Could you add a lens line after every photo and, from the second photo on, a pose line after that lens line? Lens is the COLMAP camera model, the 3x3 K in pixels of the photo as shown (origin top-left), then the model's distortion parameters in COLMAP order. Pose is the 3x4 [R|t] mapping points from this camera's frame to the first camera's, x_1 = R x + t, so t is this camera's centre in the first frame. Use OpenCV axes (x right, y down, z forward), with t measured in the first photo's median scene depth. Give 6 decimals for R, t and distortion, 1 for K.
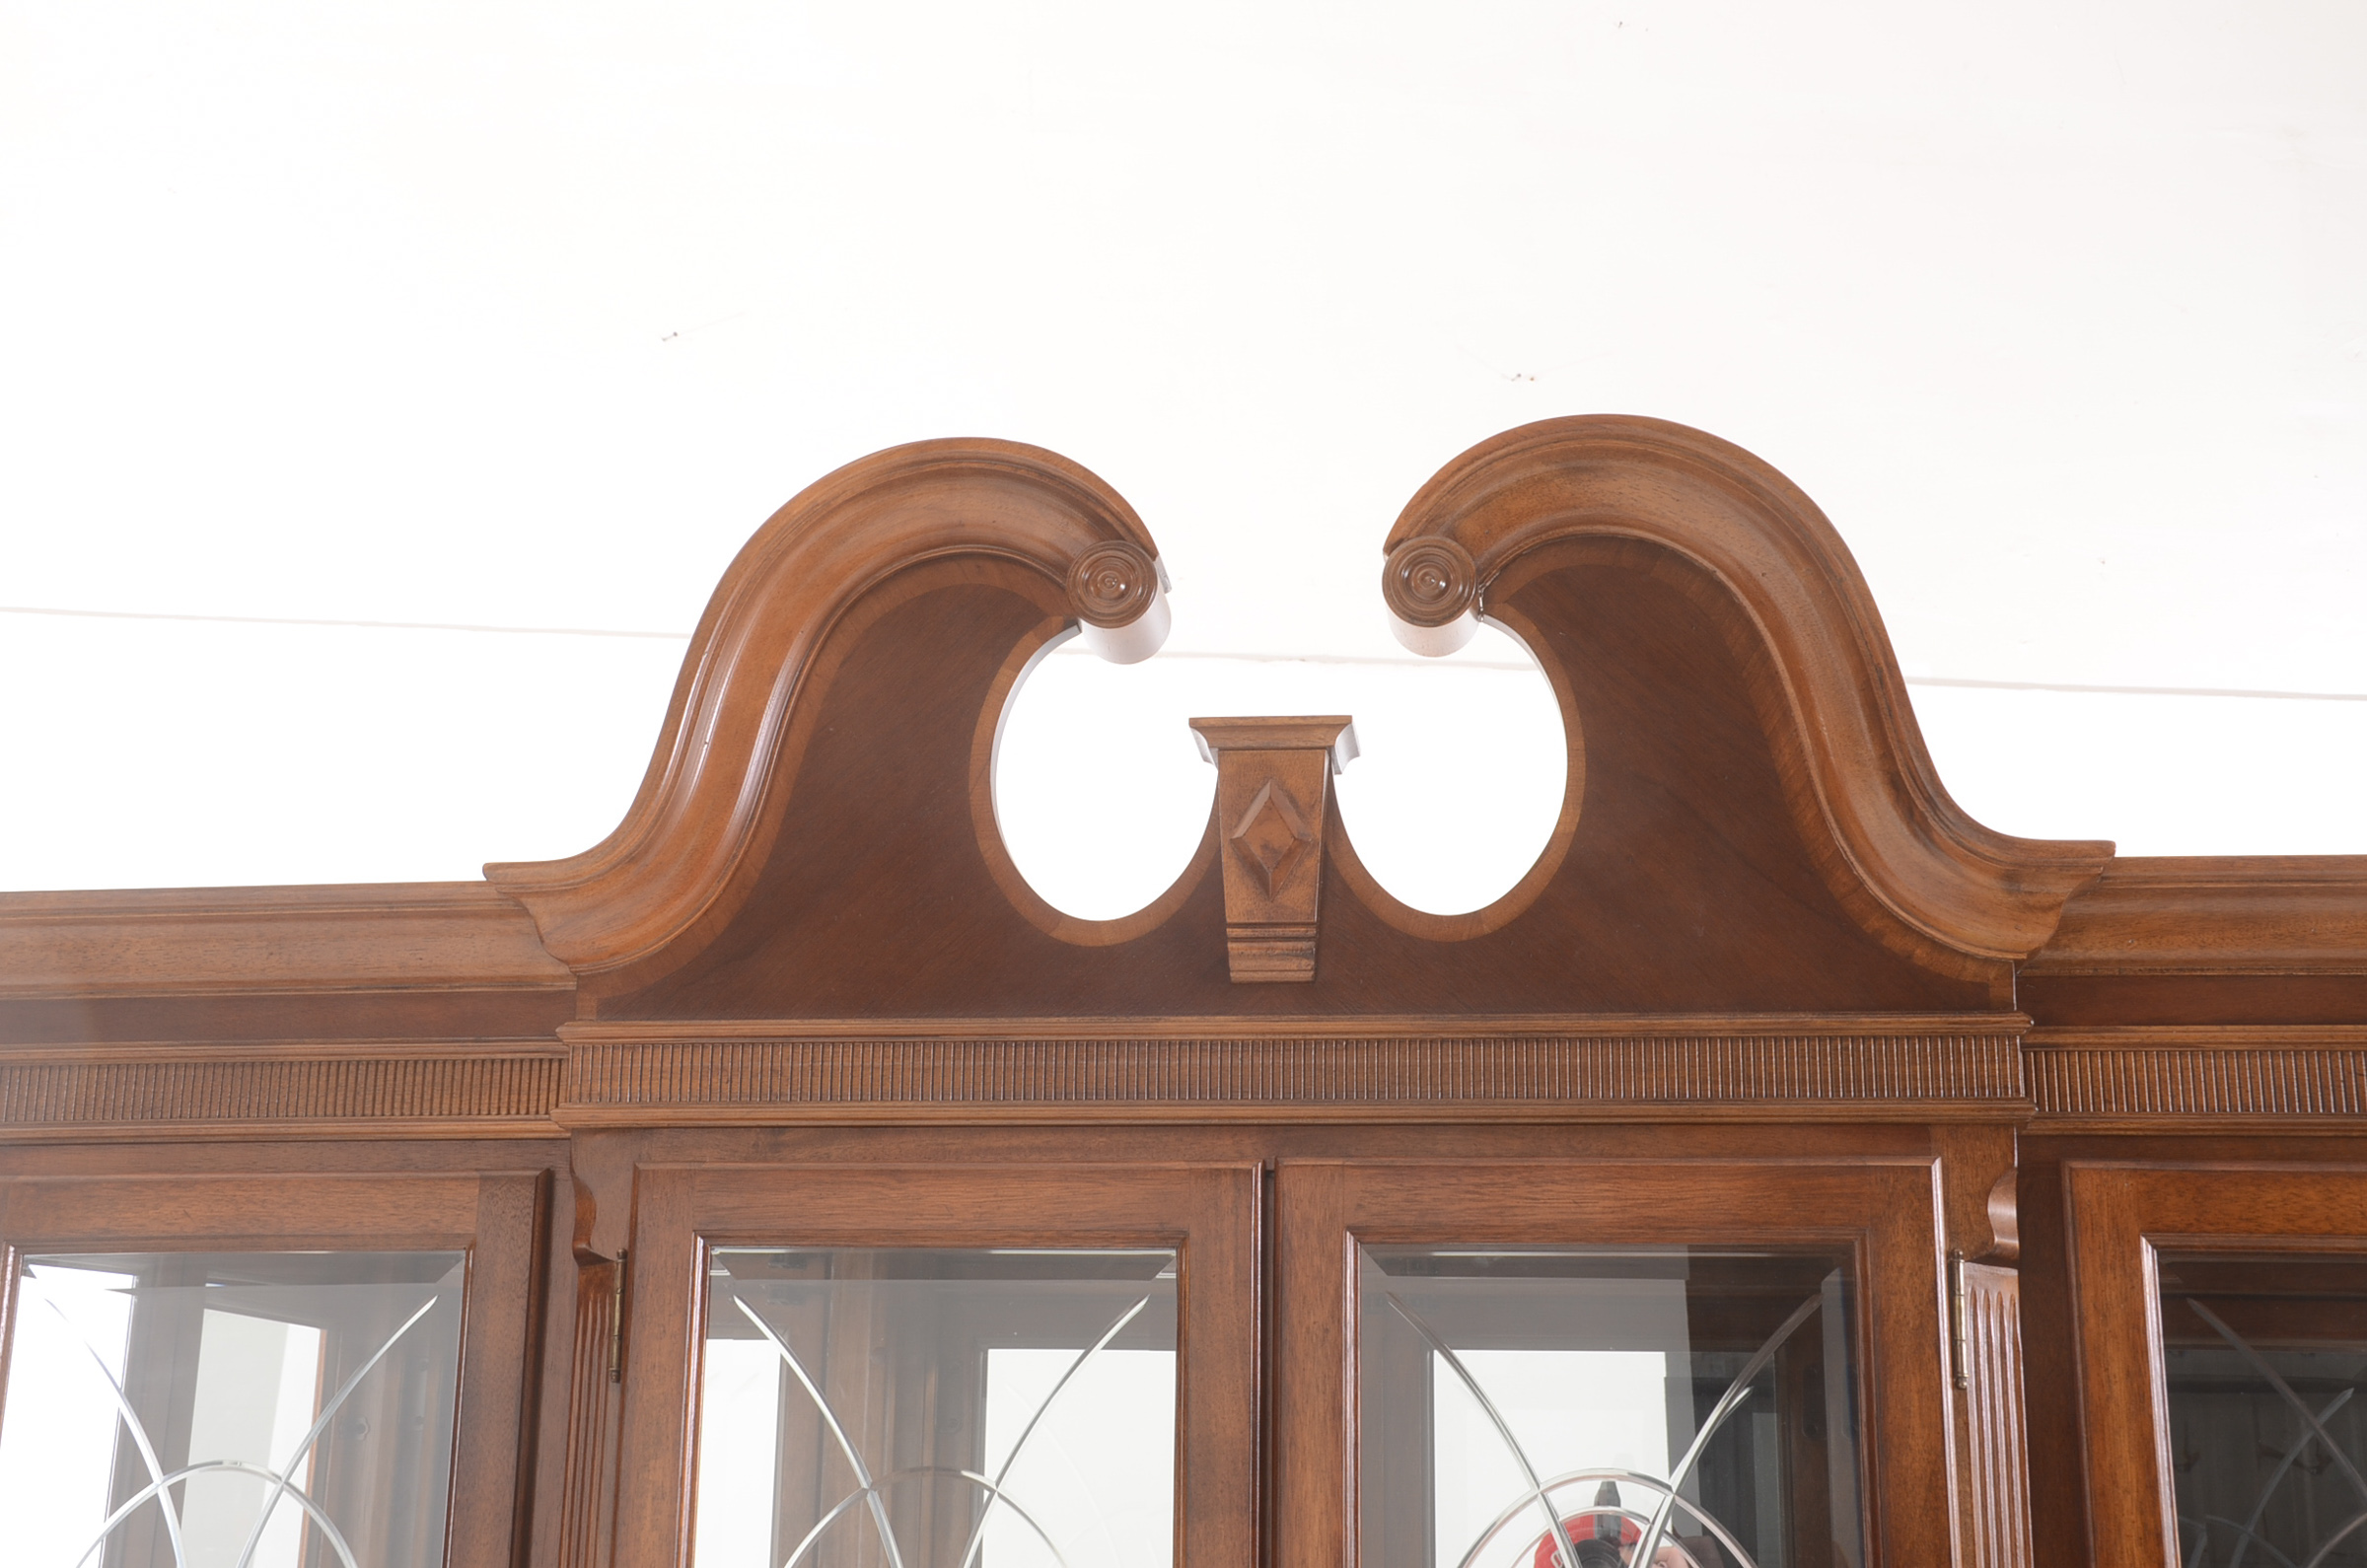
lens RADIAL K [[3440.8, 0, 1189.8], [0, 3440.8, 730.3], [0, 0, 1]] dist [0.169930, 0.000000]
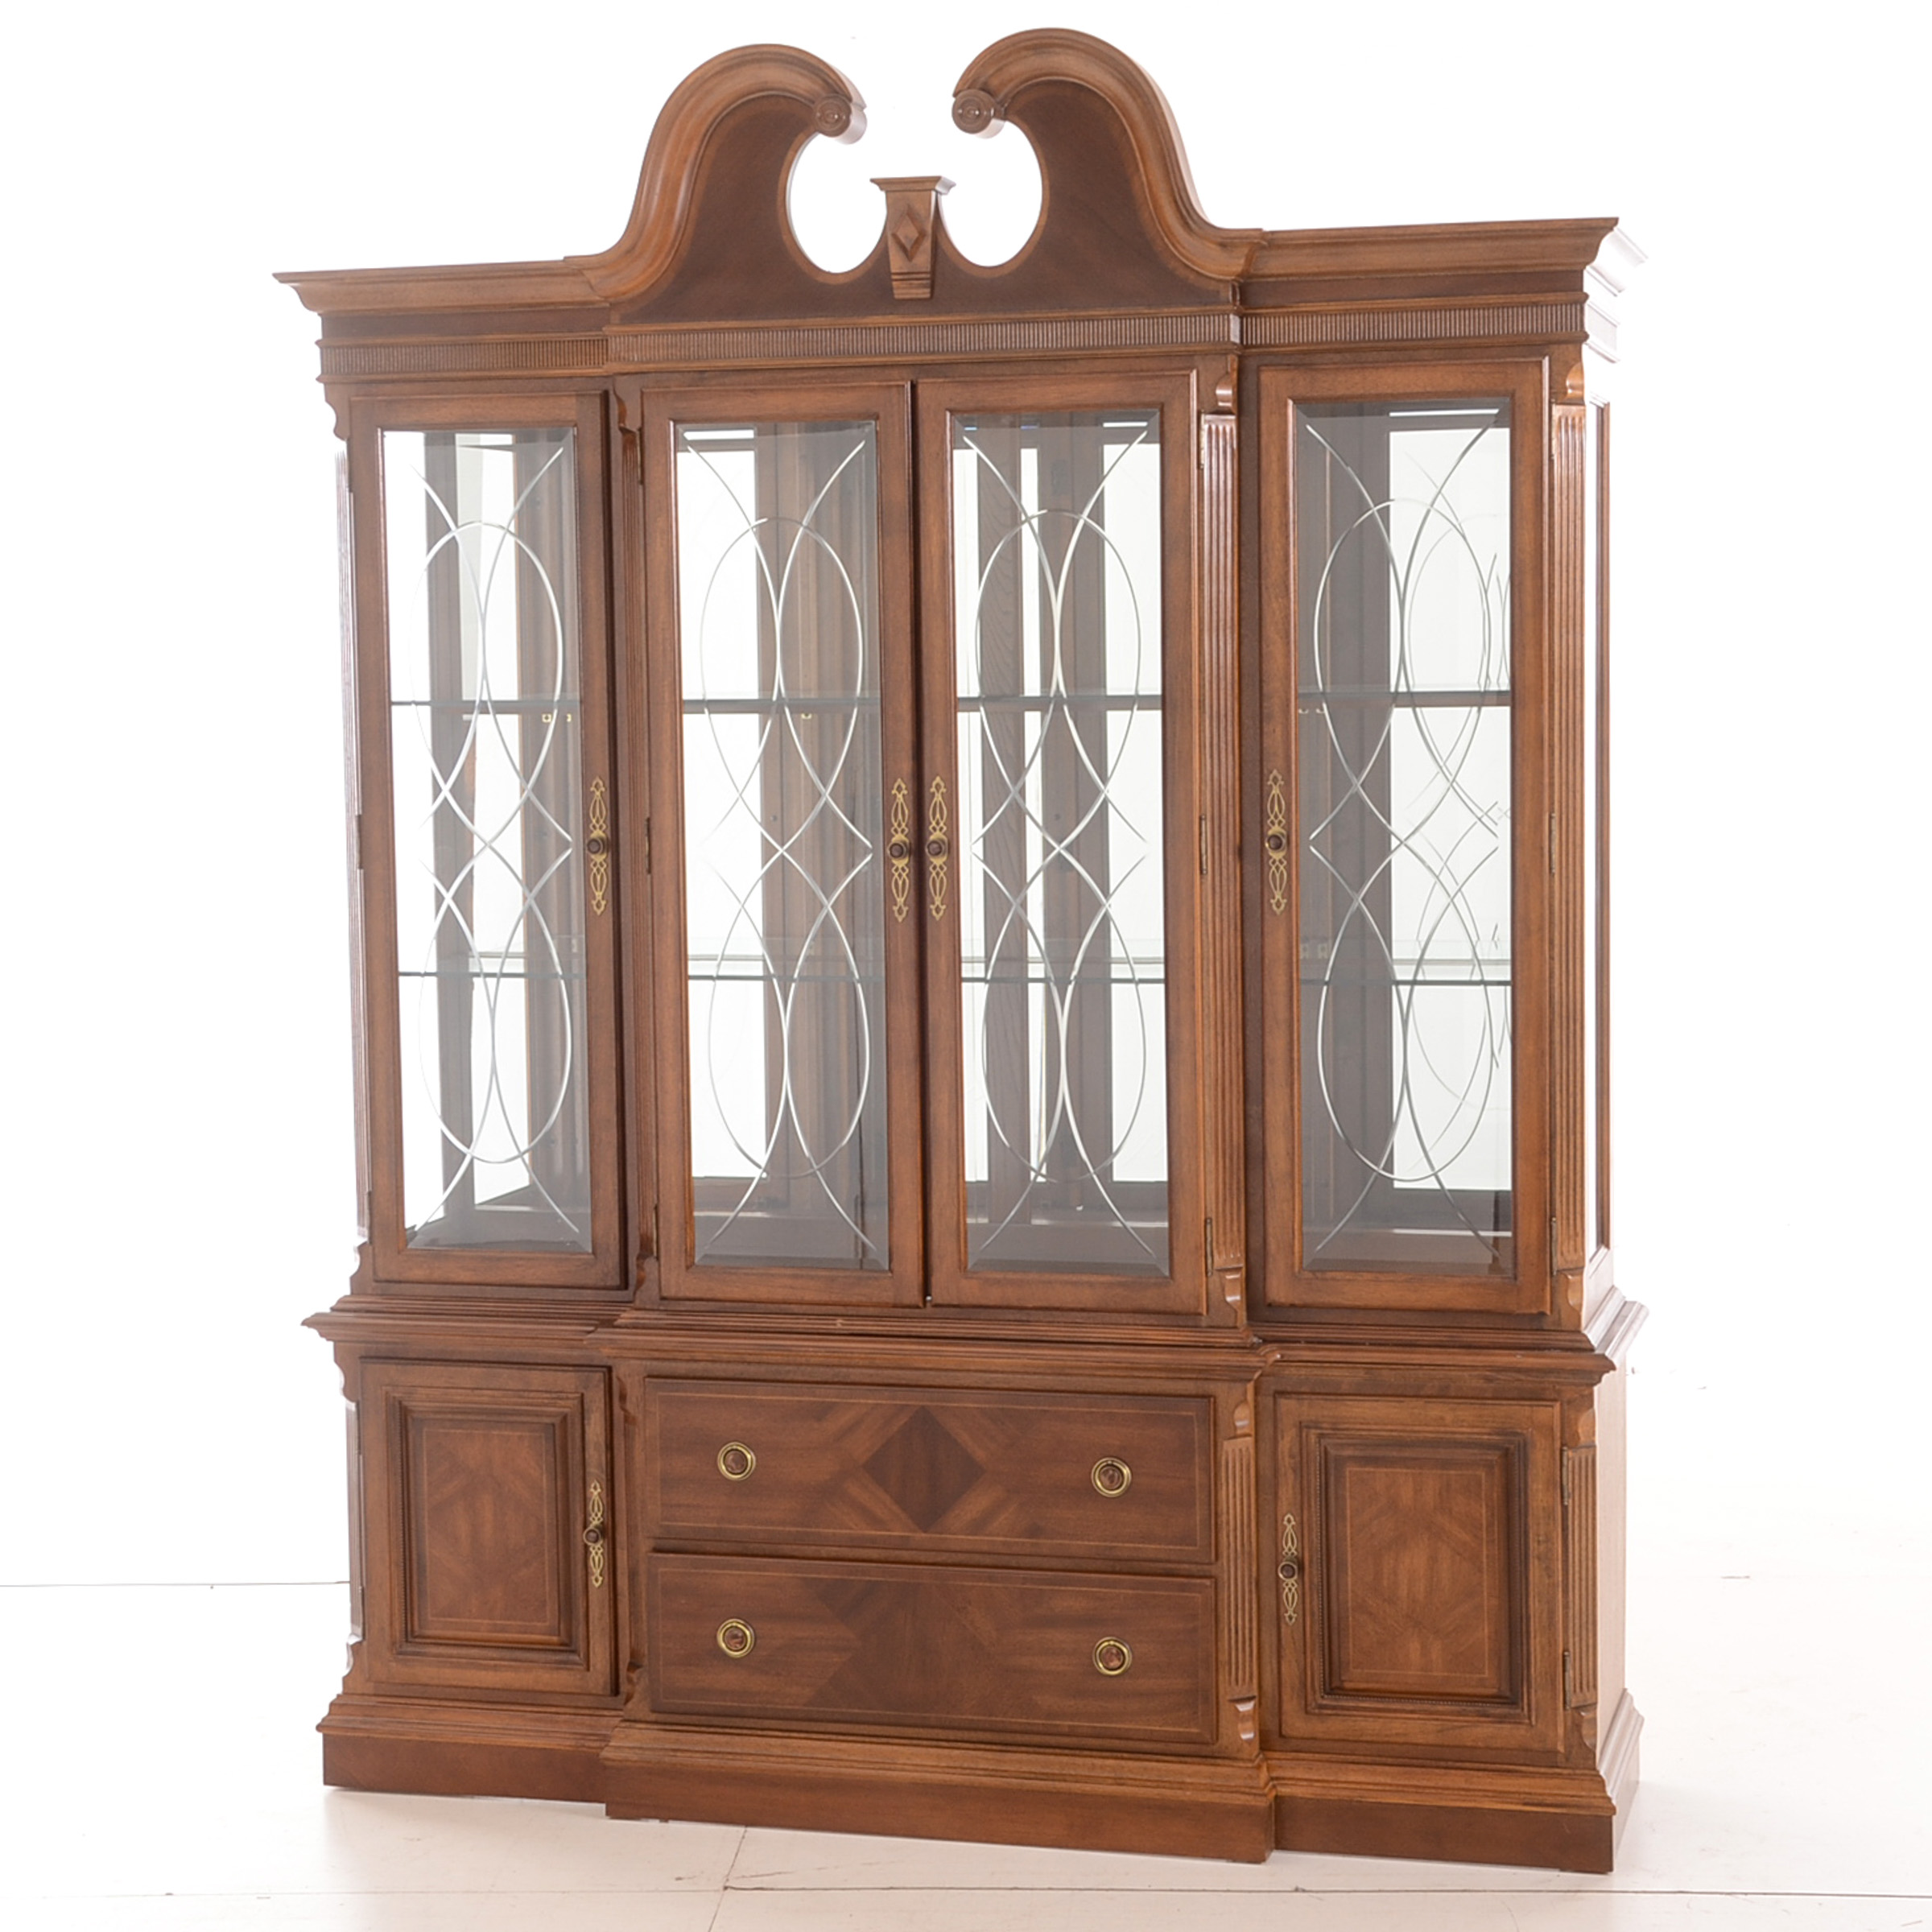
lens RADIAL K [[3954.9, 0, 1032.0], [0, 3954.9, 933.1], [0, 0, 1]] dist [-0.026033, 0.000000]
pose [[0.991147, -0.018758, -0.131437, 0.416952], [0.059140, 0.948708, 0.310573, -0.317360], [0.118870, -0.315596, 0.941419, -1.473376]]
